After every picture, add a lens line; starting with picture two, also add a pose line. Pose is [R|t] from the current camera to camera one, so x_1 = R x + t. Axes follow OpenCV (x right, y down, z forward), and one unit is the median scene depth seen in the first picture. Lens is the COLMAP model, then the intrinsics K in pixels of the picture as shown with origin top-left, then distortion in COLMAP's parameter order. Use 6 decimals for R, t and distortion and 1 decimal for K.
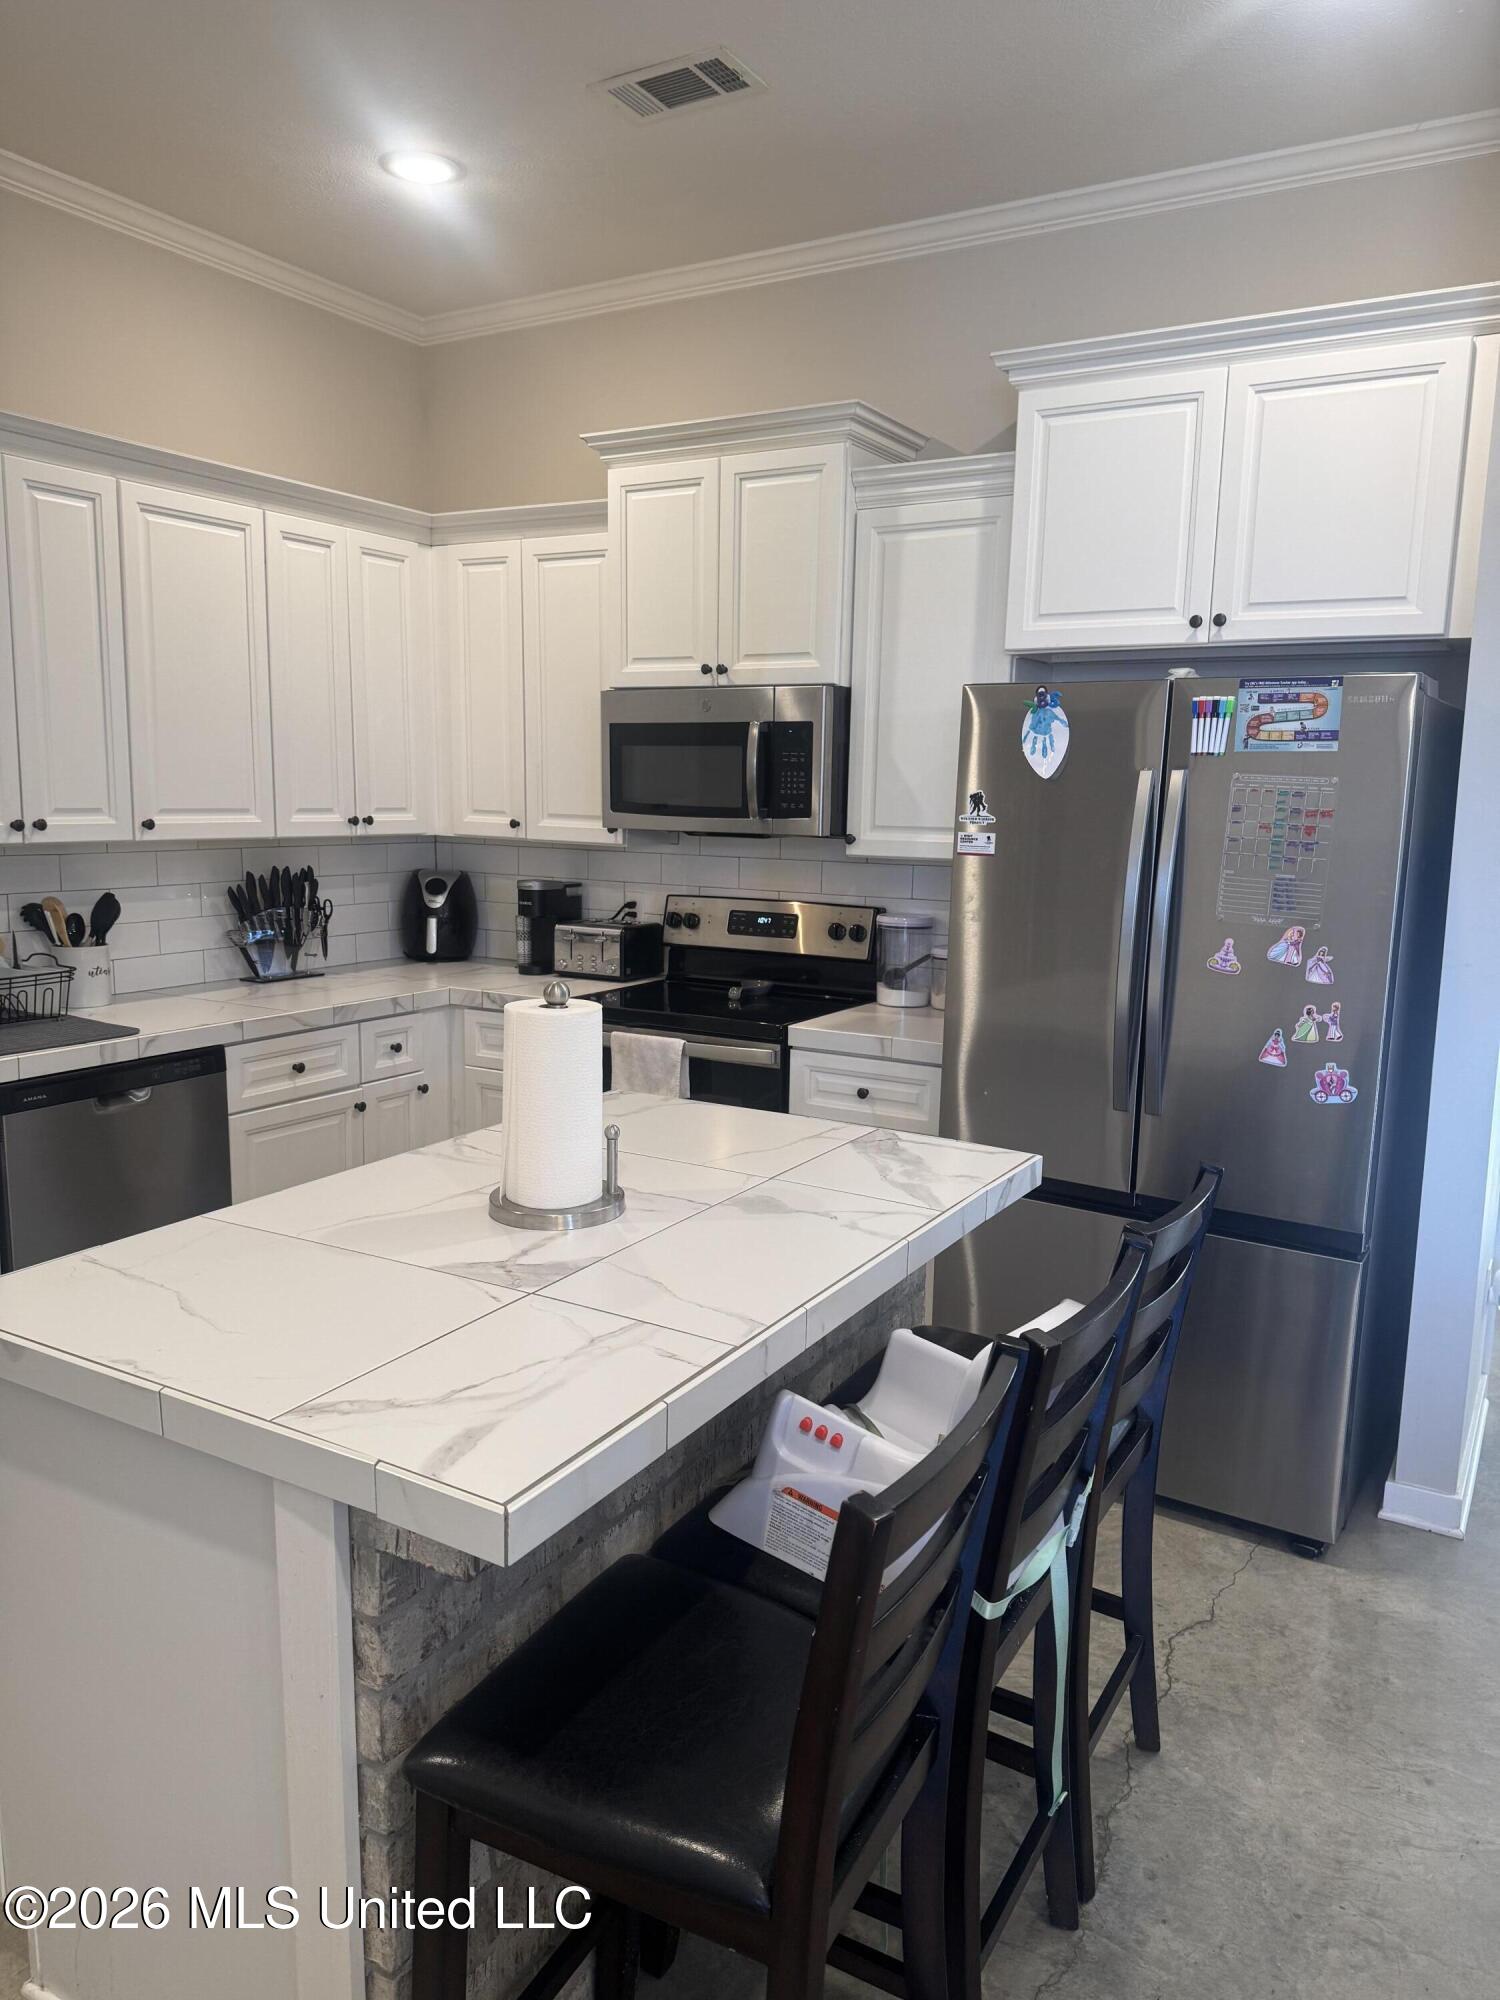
lens RADIAL K [[1398.0, 0, 742.7], [0, 1398.0, 1010.7], [0, 0, 1]] dist [0.058807, -0.080375]
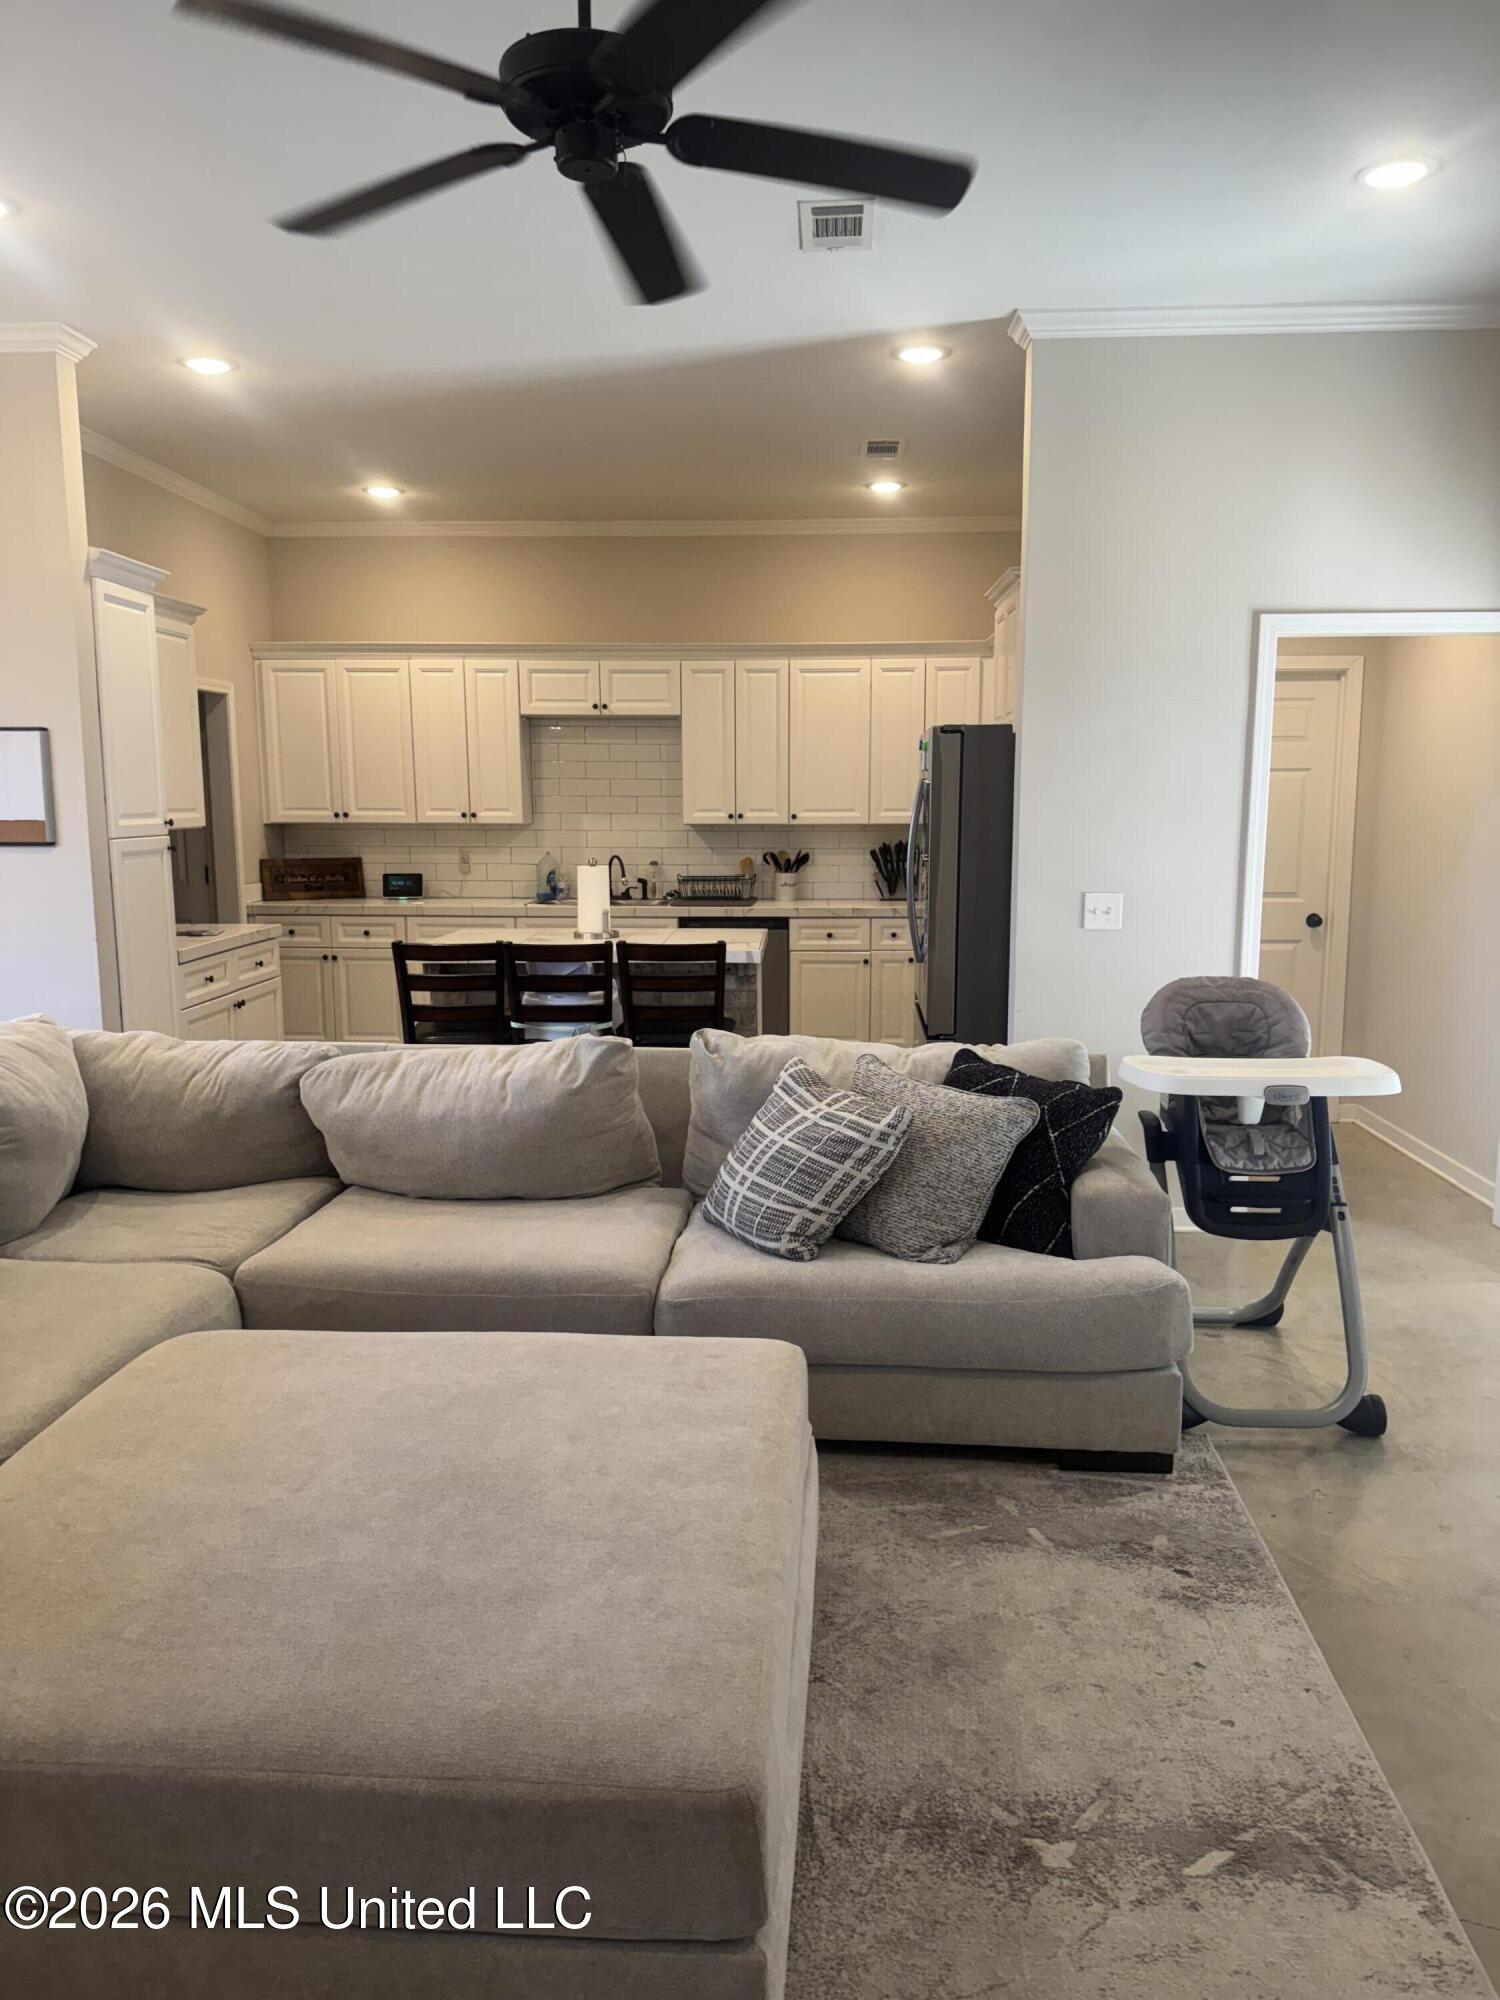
lens RADIAL K [[1398.0, 0, 760.1], [0, 1398.0, 993.3], [0, 0, 1]] dist [0.058807, -0.080375]
pose [[0.474610, 0.102266, -0.874235, 1.415455], [-0.128686, 0.990617, 0.046018, 0.043835], [0.870738, 0.090661, 0.483317, -0.054664]]
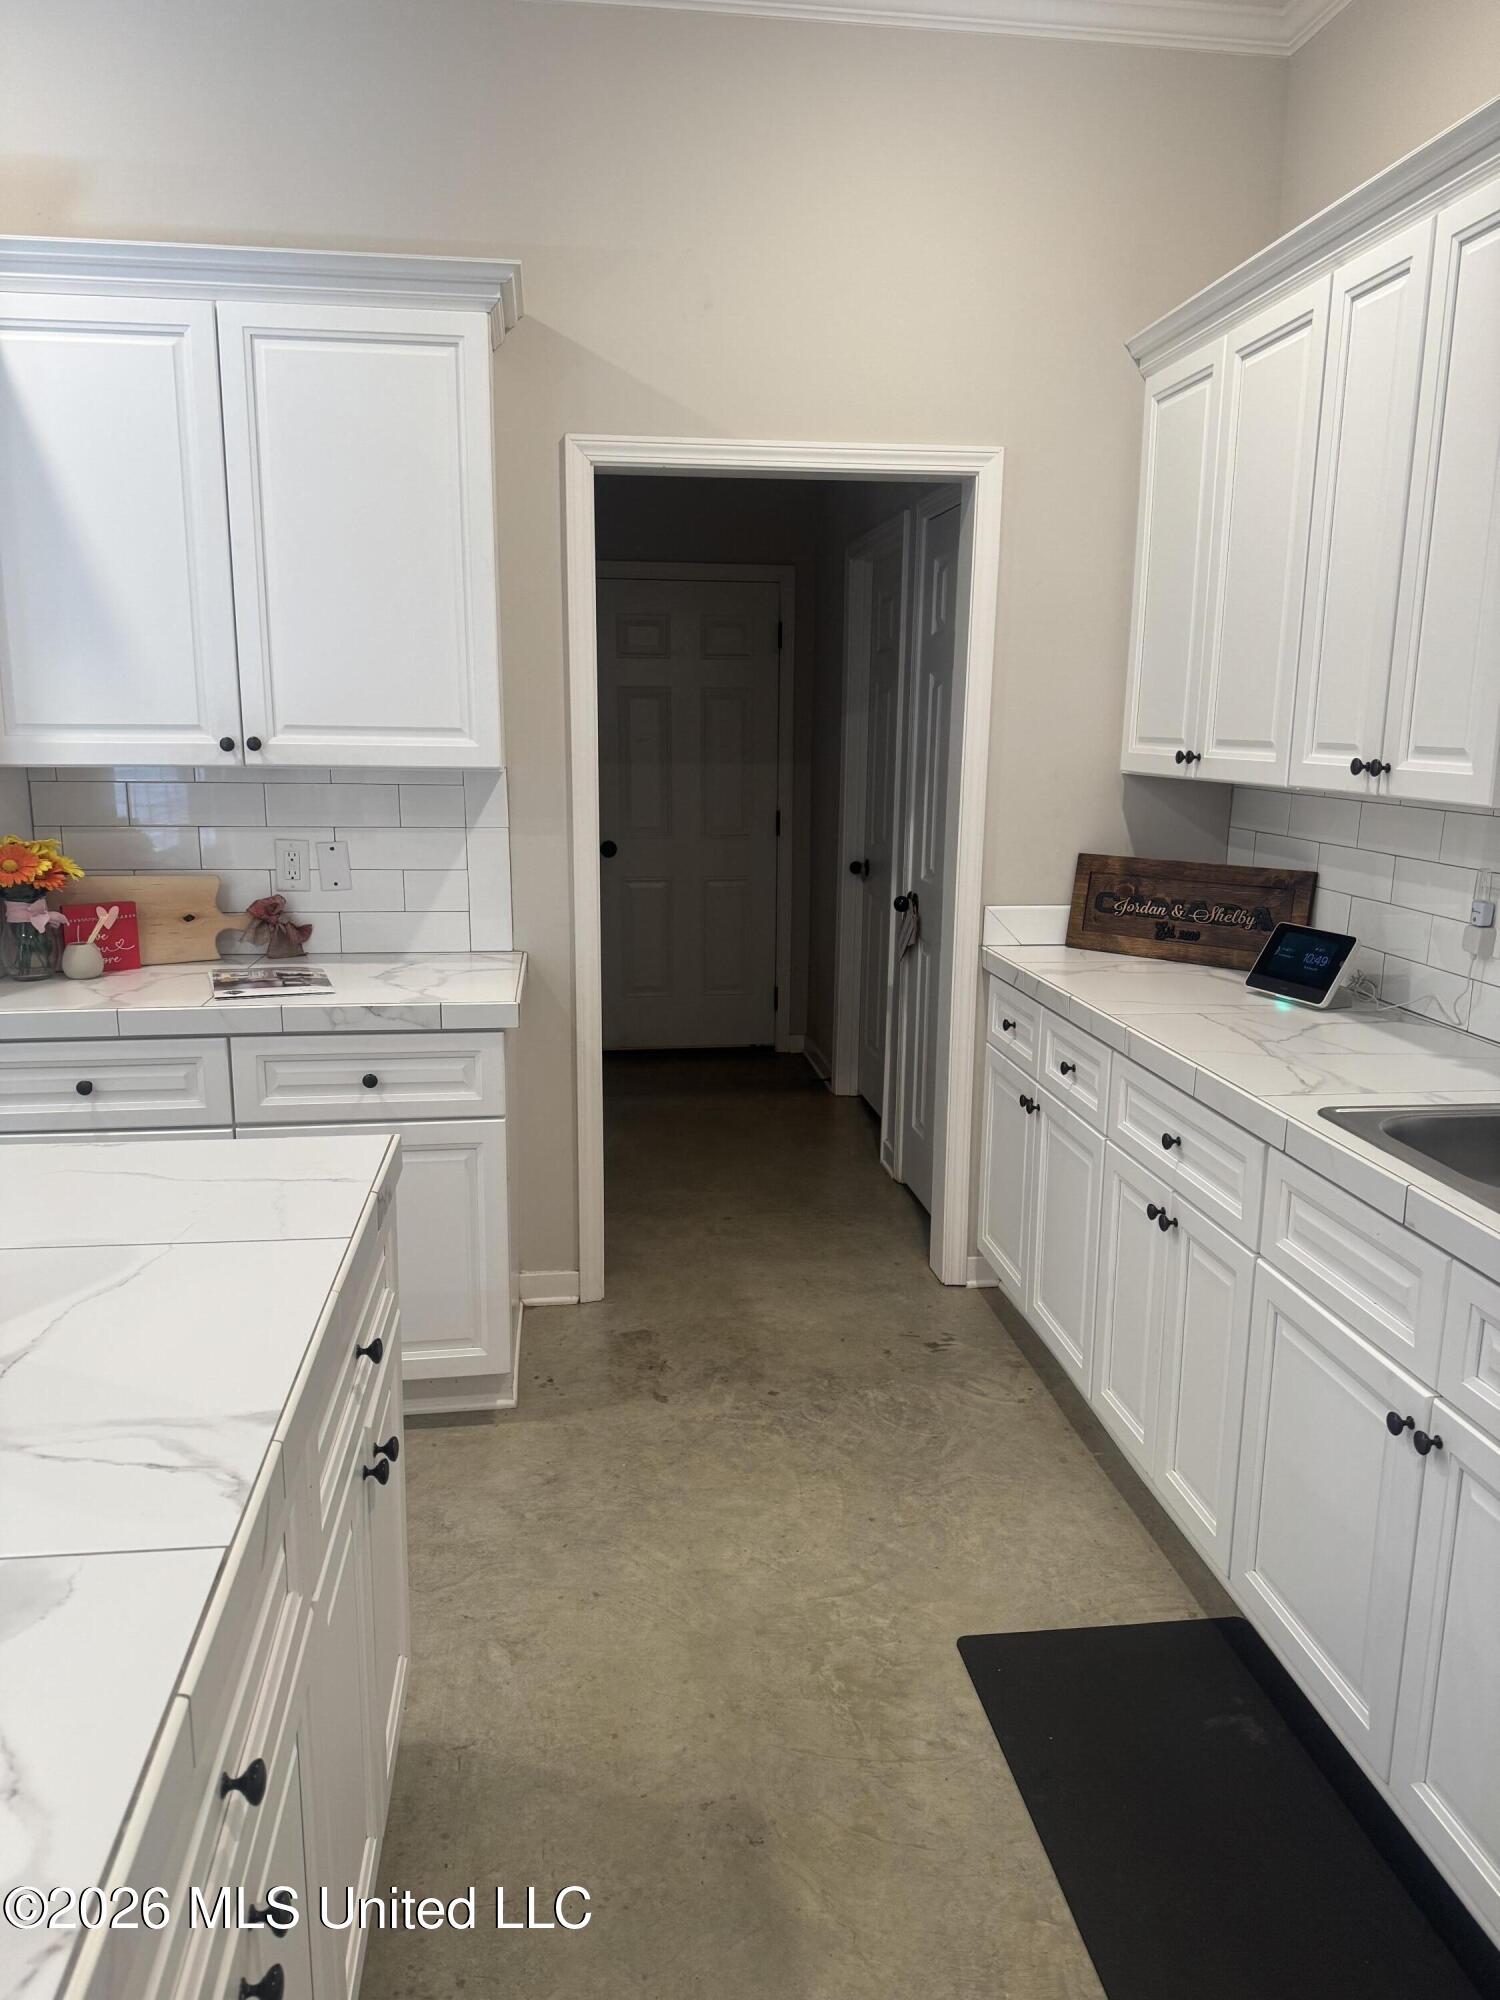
lens RADIAL K [[1398.0, 0, 747.6], [0, 1398.0, 1008.4], [0, 0, 1]] dist [0.058807, -0.080375]
pose [[-0.780998, 0.099586, -0.616542, -0.042771], [-0.123805, 0.942925, 0.309134, -0.125181], [0.612139, 0.317765, -0.724094, 0.871516]]
